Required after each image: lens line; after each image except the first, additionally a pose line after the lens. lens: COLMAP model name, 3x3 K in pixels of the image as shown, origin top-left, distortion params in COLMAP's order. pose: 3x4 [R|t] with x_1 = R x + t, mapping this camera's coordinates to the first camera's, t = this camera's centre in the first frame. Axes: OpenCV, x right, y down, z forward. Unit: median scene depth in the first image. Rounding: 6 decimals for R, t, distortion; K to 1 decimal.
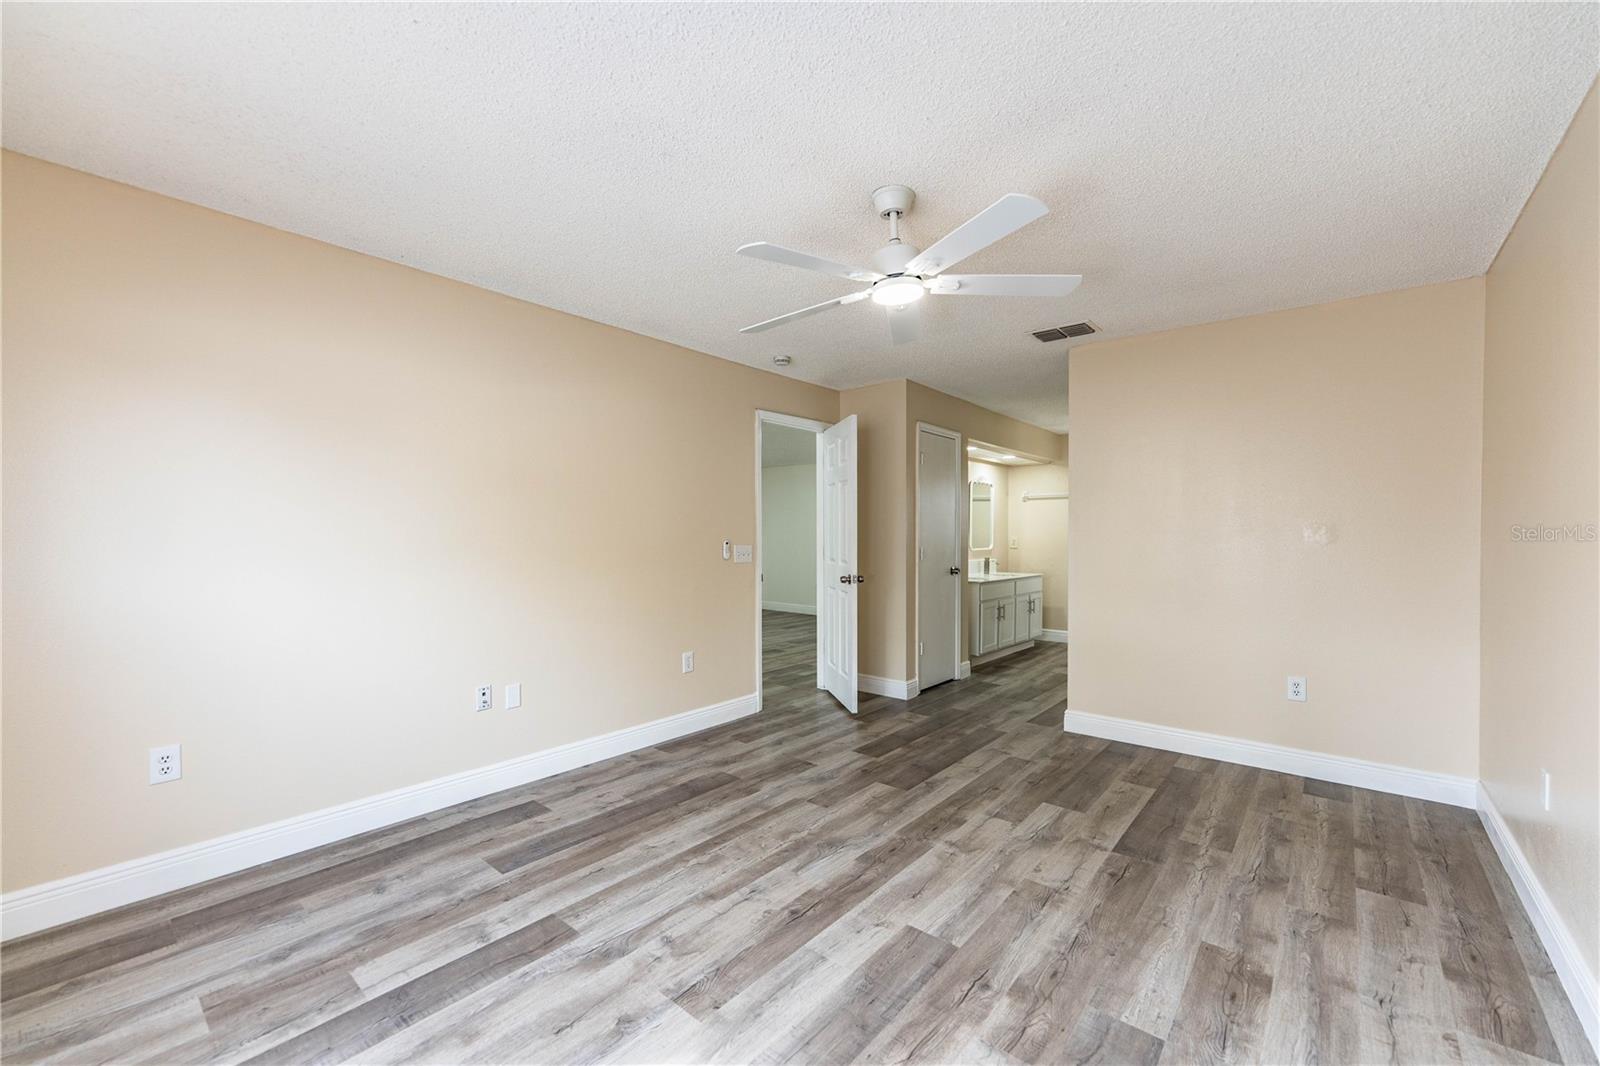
lens RADIAL K [[641.1, 0, 800.2], [0, 641.1, 536.0], [0, 0, 1]] dist [0.003693, -0.001372]
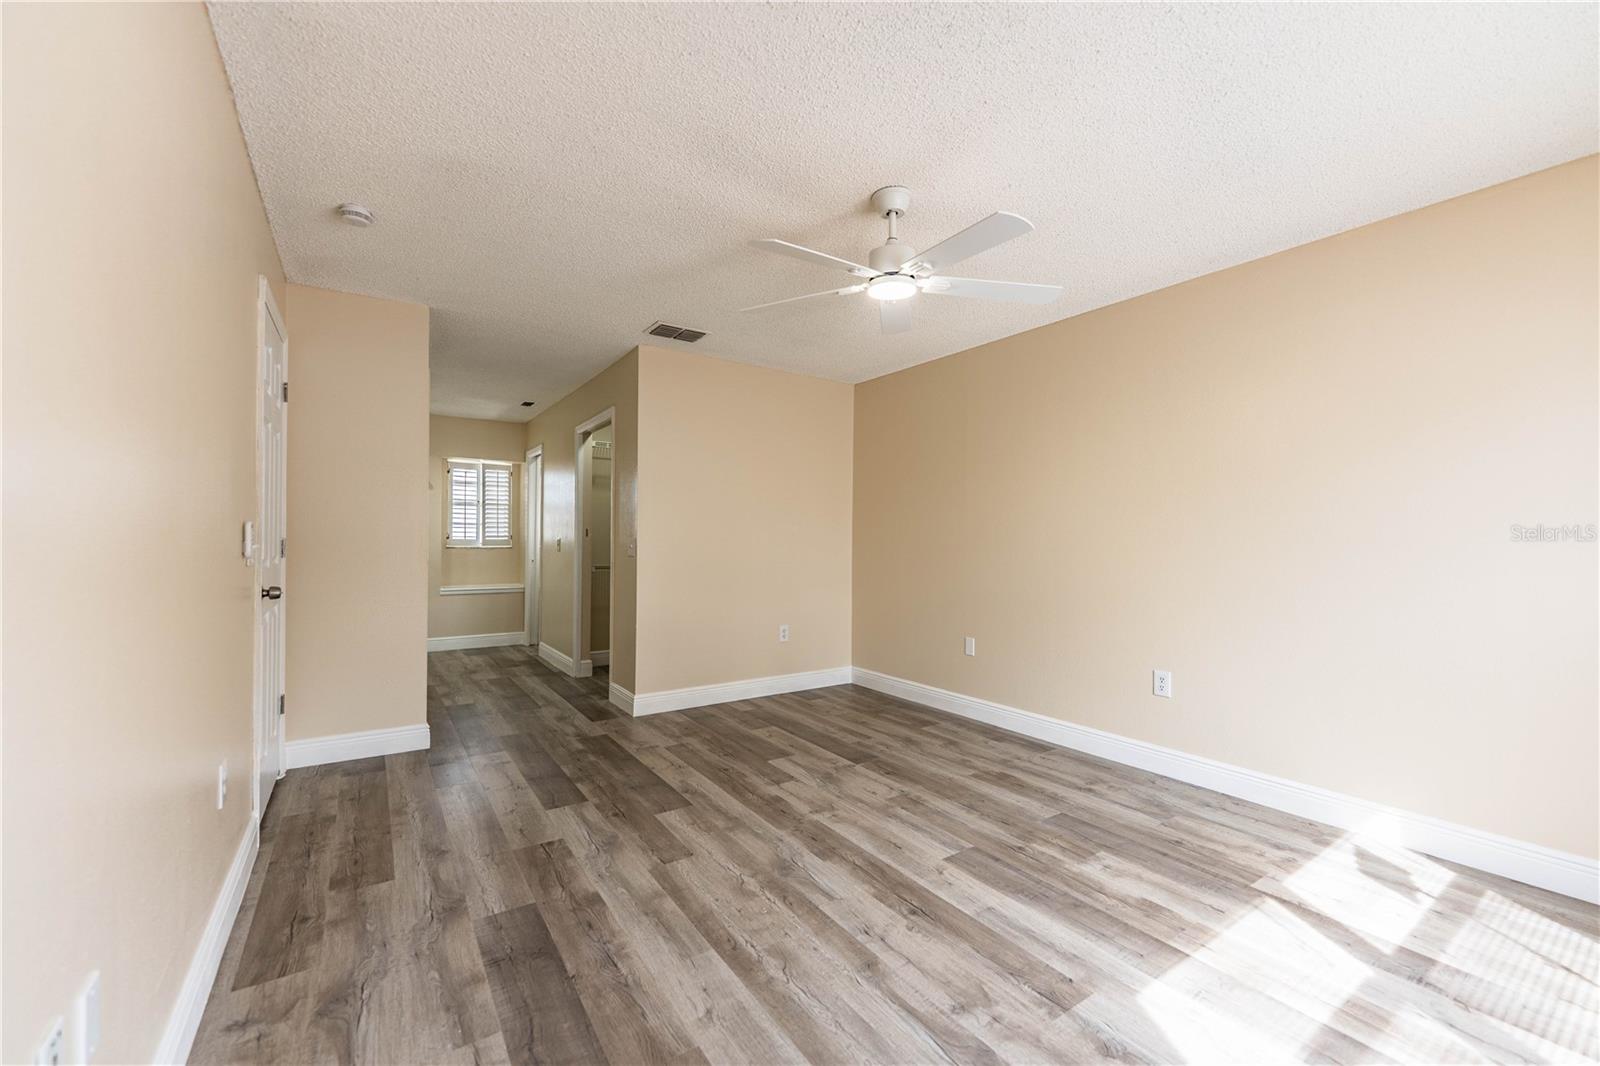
lens RADIAL K [[641.1, 0, 798.8], [0, 641.1, 537.1], [0, 0, 1]] dist [0.003693, -0.001372]
pose [[0.269024, 0.004463, 0.963123, -0.749933], [-0.004670, 0.999984, -0.003330, 0.029744], [-0.963122, -0.003602, 0.269041, 0.706079]]
